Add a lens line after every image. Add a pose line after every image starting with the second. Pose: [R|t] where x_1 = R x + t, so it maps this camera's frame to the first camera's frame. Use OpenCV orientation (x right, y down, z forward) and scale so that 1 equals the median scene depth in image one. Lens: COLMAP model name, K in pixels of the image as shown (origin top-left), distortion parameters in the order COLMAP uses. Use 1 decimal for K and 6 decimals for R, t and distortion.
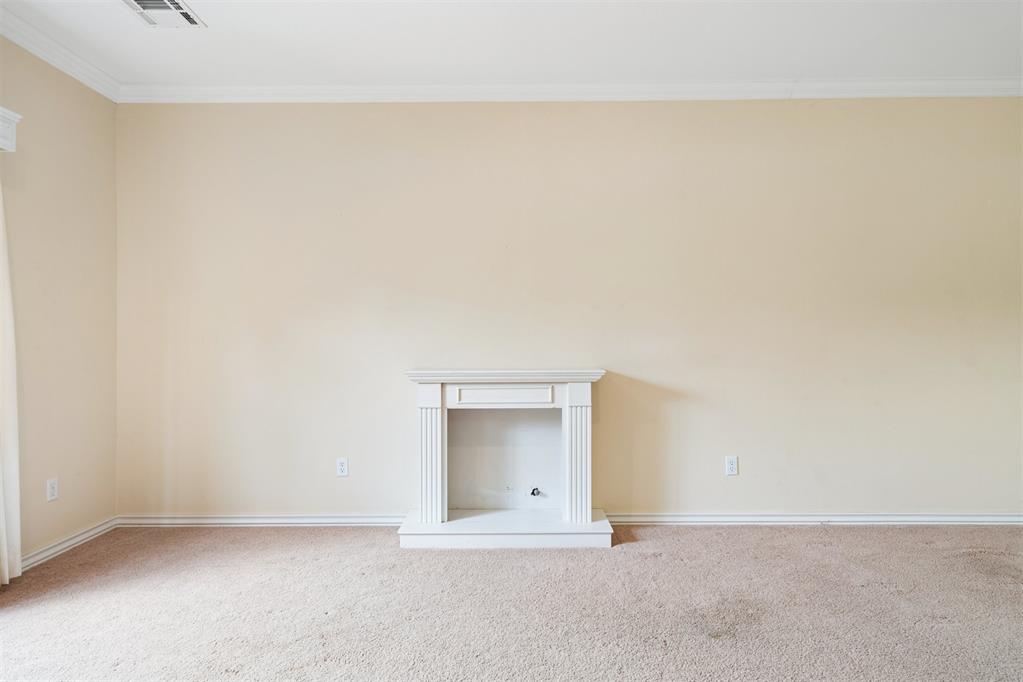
lens RADIAL K [[579.7, 0, 513.4], [0, 579.7, 335.6], [0, 0, 1]] dist [0.000721, -0.000255]
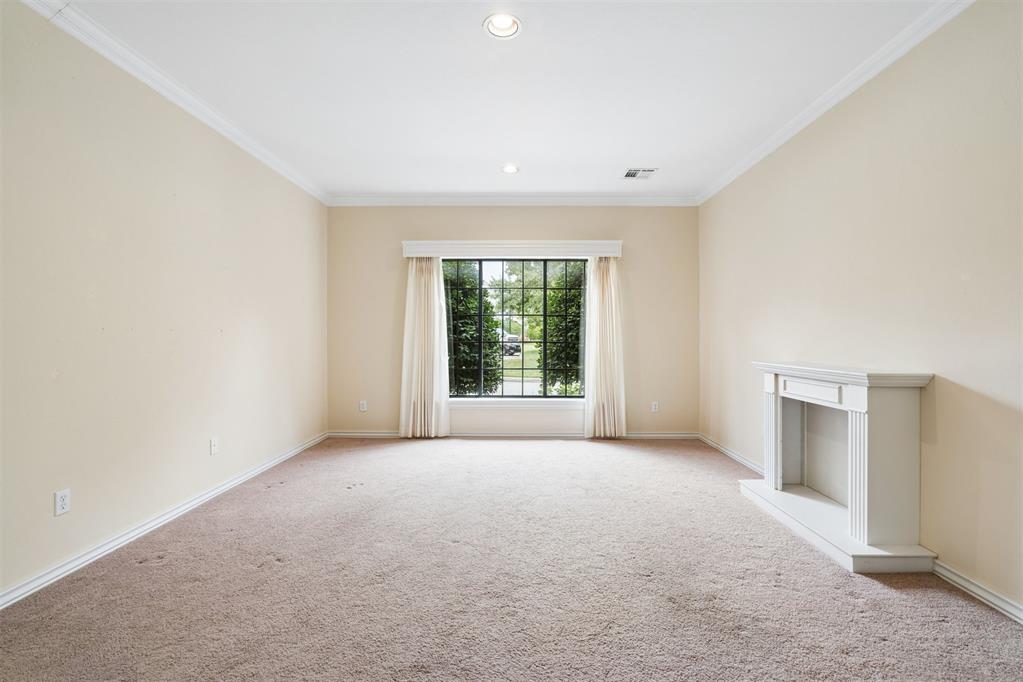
lens RADIAL K [[469.1, 0, 518.6], [0, 469.1, 339.6], [0, 0, 1]] dist [-0.001838, 0.000191]
pose [[-0.007470, 0.007418, -0.999945, 0.844903], [0.007441, 0.999945, 0.007363, 0.000796], [0.999944, -0.007386, -0.007525, 0.477864]]
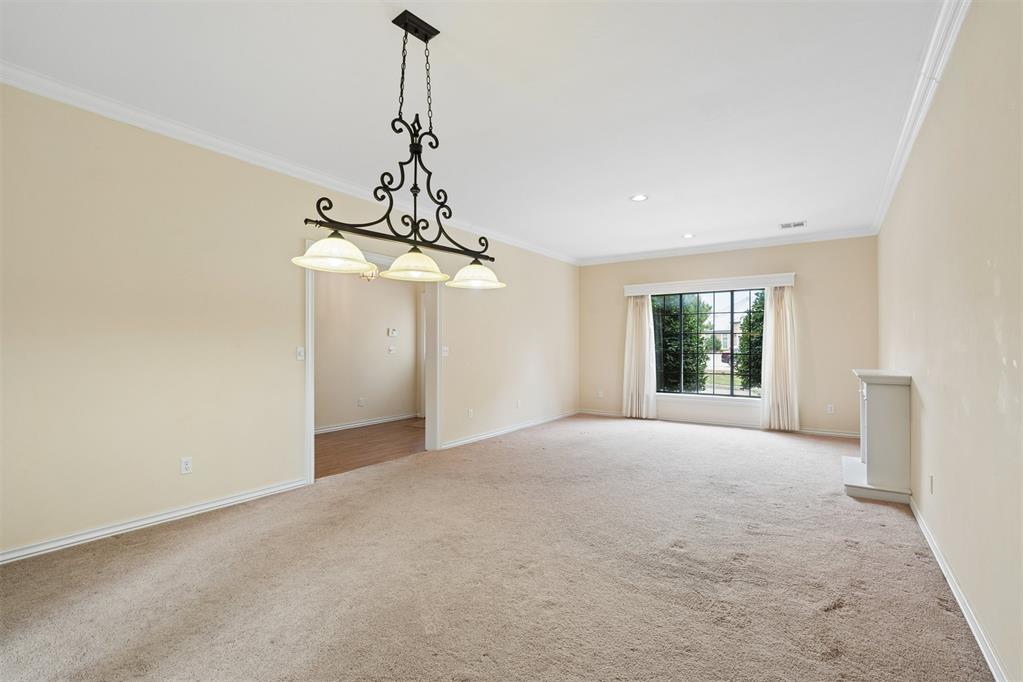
lens RADIAL K [[464.5, 0, 498.1], [0, 464.5, 350.1], [0, 0, 1]] dist [-0.002982, 0.001056]
pose [[-0.582096, 0.006448, -0.813095, 1.548093], [0.007185, 0.999970, 0.002786, -0.008476], [0.813089, -0.004220, -0.582125, 0.925650]]
